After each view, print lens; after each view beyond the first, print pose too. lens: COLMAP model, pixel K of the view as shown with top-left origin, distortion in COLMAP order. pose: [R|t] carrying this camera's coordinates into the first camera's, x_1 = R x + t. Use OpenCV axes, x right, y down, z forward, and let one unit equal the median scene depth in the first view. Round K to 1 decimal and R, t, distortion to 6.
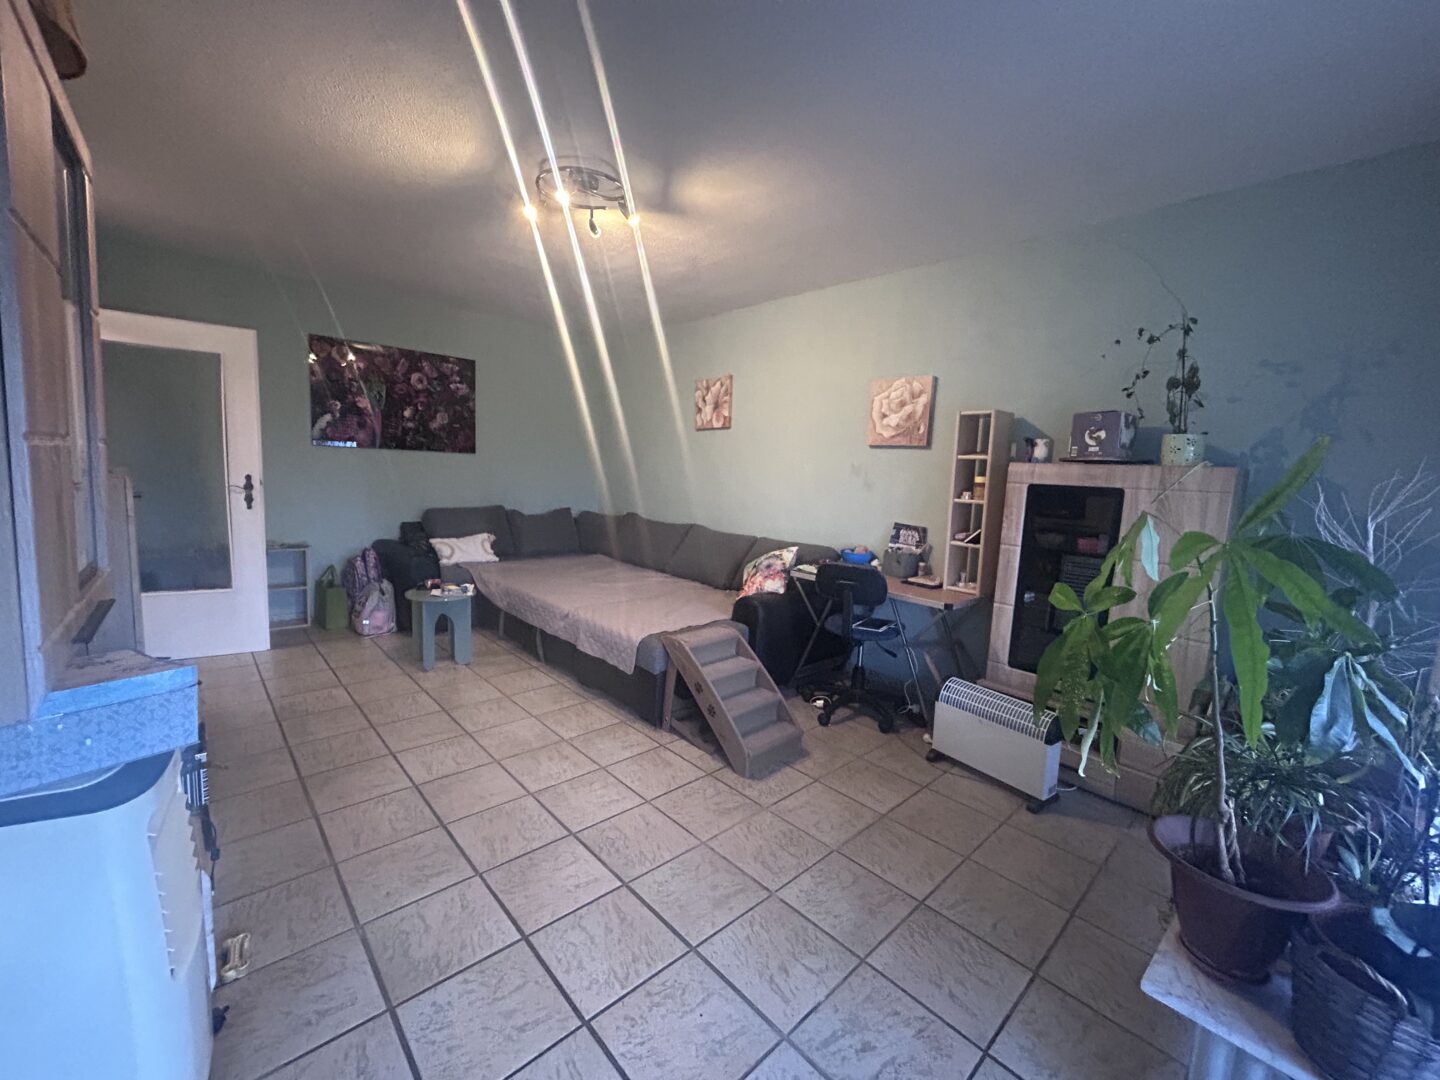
lens RADIAL K [[577.0, 0, 715.7], [0, 577.0, 539.3], [0, 0, 1]] dist [0.001135, -0.001473]
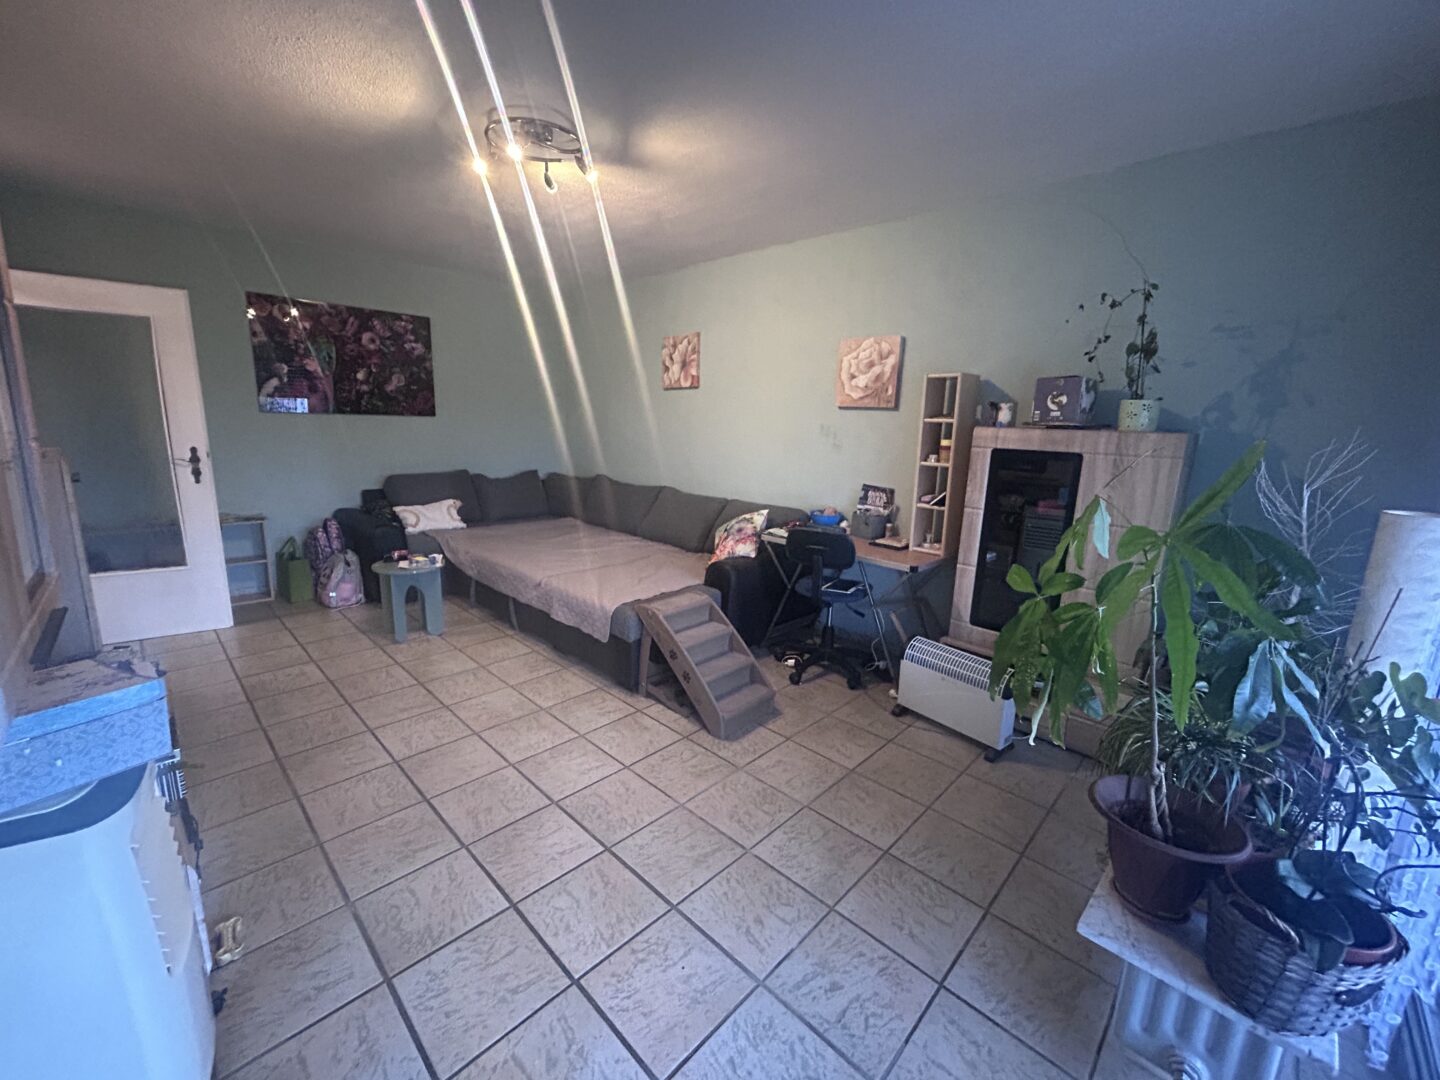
lens RADIAL K [[577.0, 0, 715.7], [0, 577.0, 539.3], [0, 0, 1]] dist [0.001135, -0.001473]
pose [[0.998578, -0.023625, 0.047792, 0.001826], [0.019480, 0.996155, 0.085417, -0.035705], [-0.049626, -0.084365, 0.995198, -0.004777]]
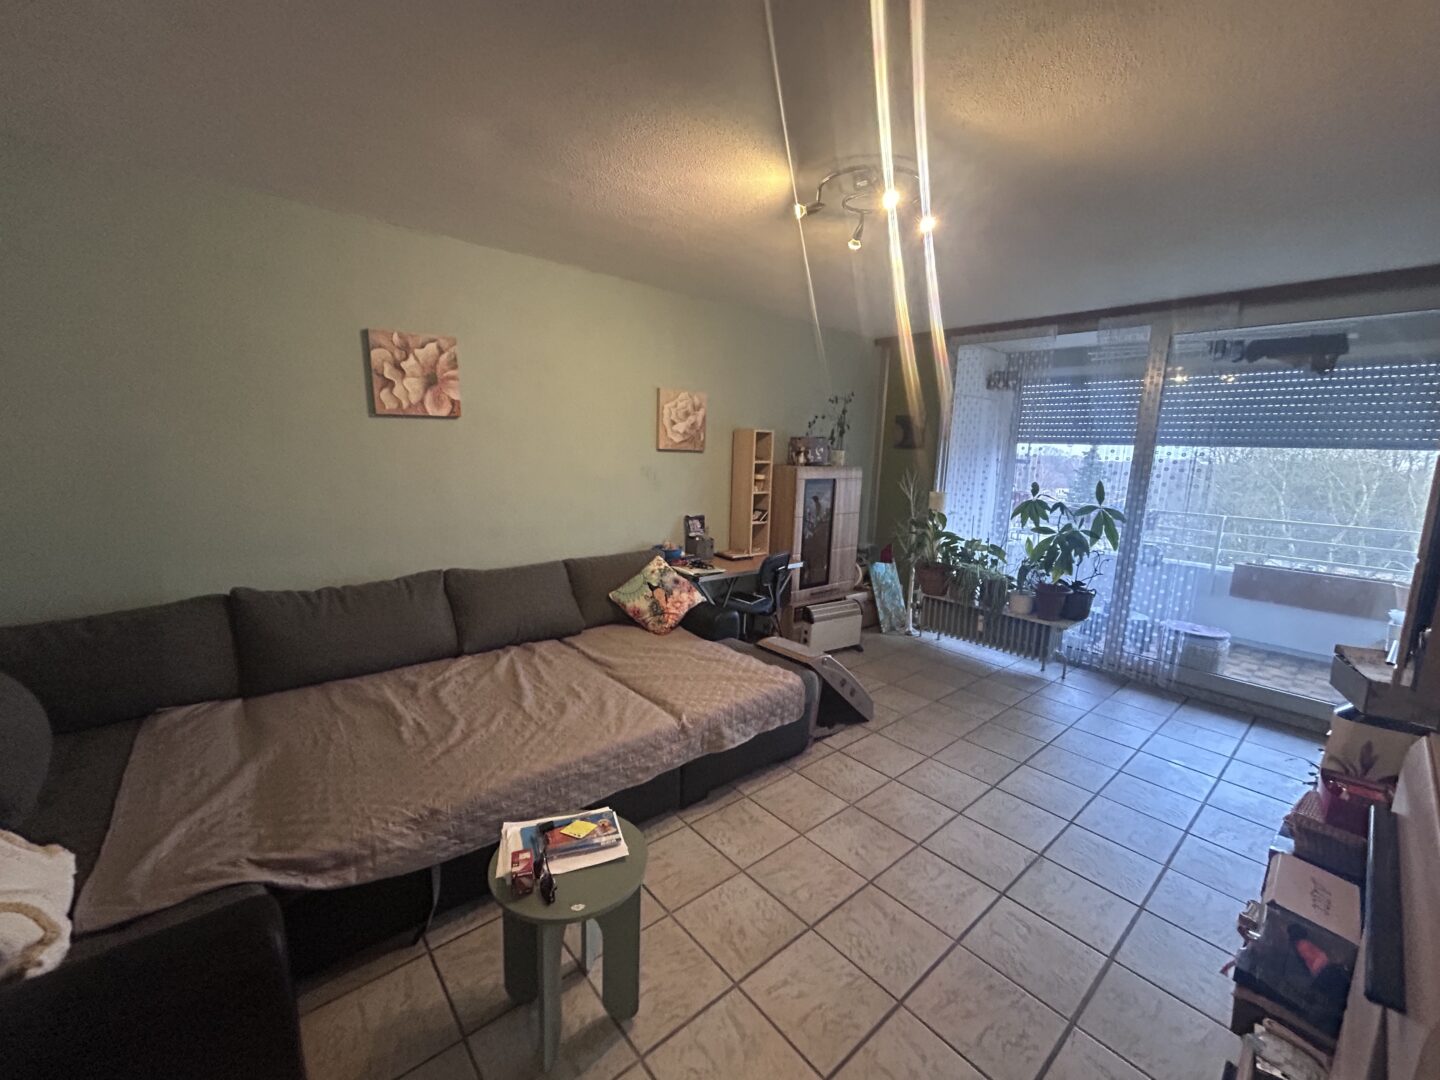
lens RADIAL K [[577.0, 0, 715.7], [0, 577.0, 539.3], [0, 0, 1]] dist [0.001135, -0.001473]
pose [[0.052747, -0.205675, 0.977198, -1.243431], [0.087829, 0.975723, 0.200624, -0.313172], [-0.994738, 0.075243, 0.069531, 1.273689]]
